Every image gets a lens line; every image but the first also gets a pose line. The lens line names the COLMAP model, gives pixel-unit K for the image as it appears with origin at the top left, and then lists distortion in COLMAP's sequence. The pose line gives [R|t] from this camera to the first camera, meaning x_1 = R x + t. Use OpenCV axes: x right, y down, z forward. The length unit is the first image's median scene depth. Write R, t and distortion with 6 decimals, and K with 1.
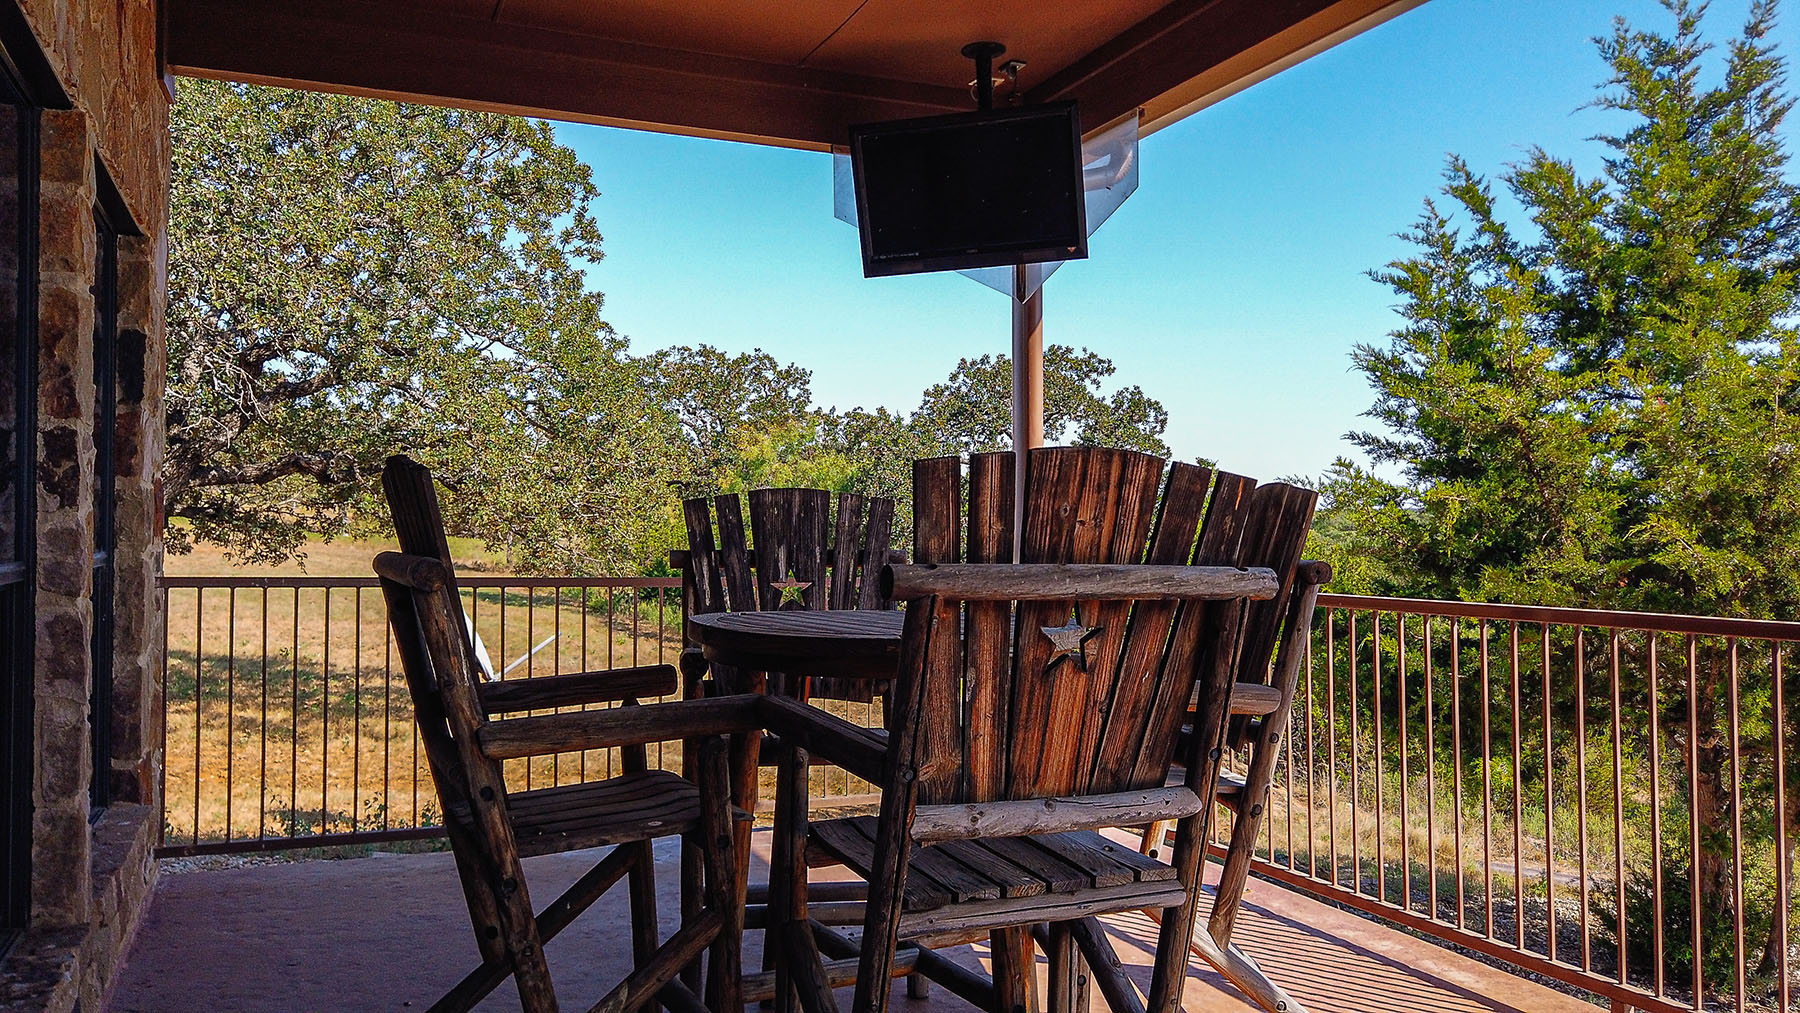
lens RADIAL K [[1336.2, 0, 900.0], [0, 1336.2, 506.5], [0, 0, 1]] dist [0.083491, -0.095219]
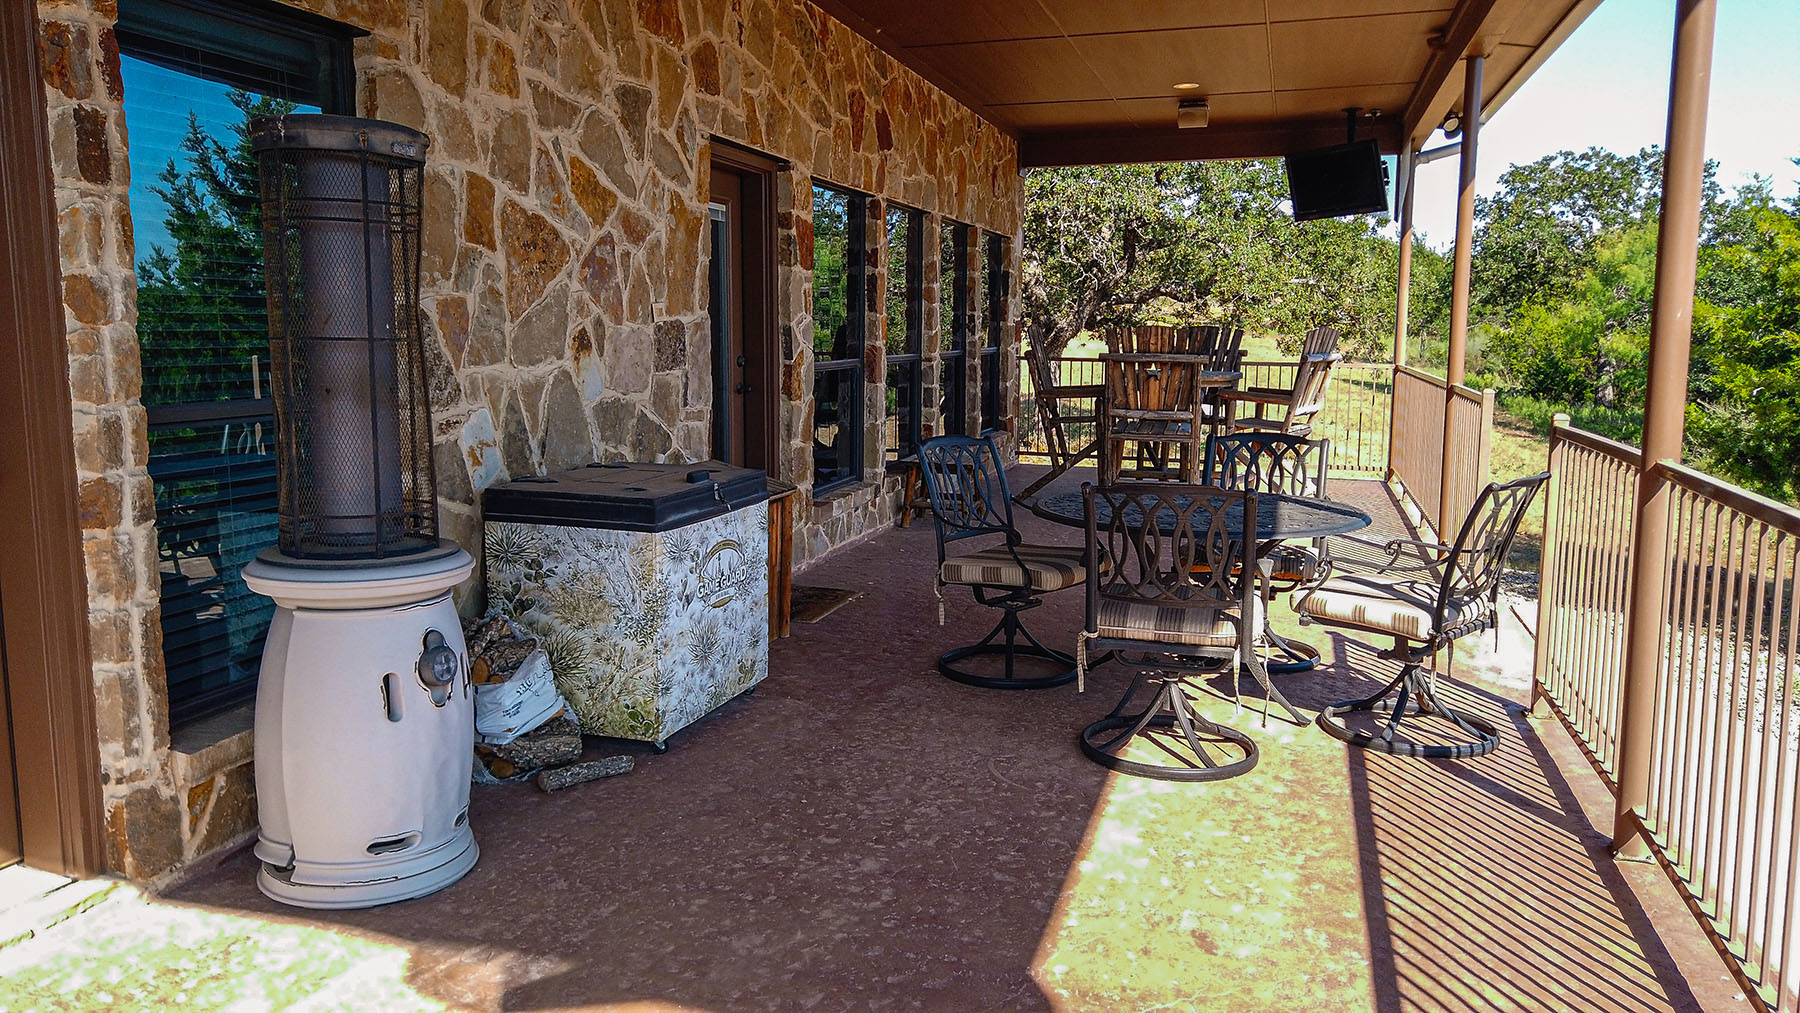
lens RADIAL K [[1336.2, 0, 900.0], [0, 1336.2, 506.5], [0, 0, 1]] dist [0.083491, -0.095219]
pose [[0.765426, 0.088177, -0.637455, 1.135240], [0.009553, 0.988902, 0.148262, -0.056928], [0.643453, -0.119574, 0.756089, -1.380984]]
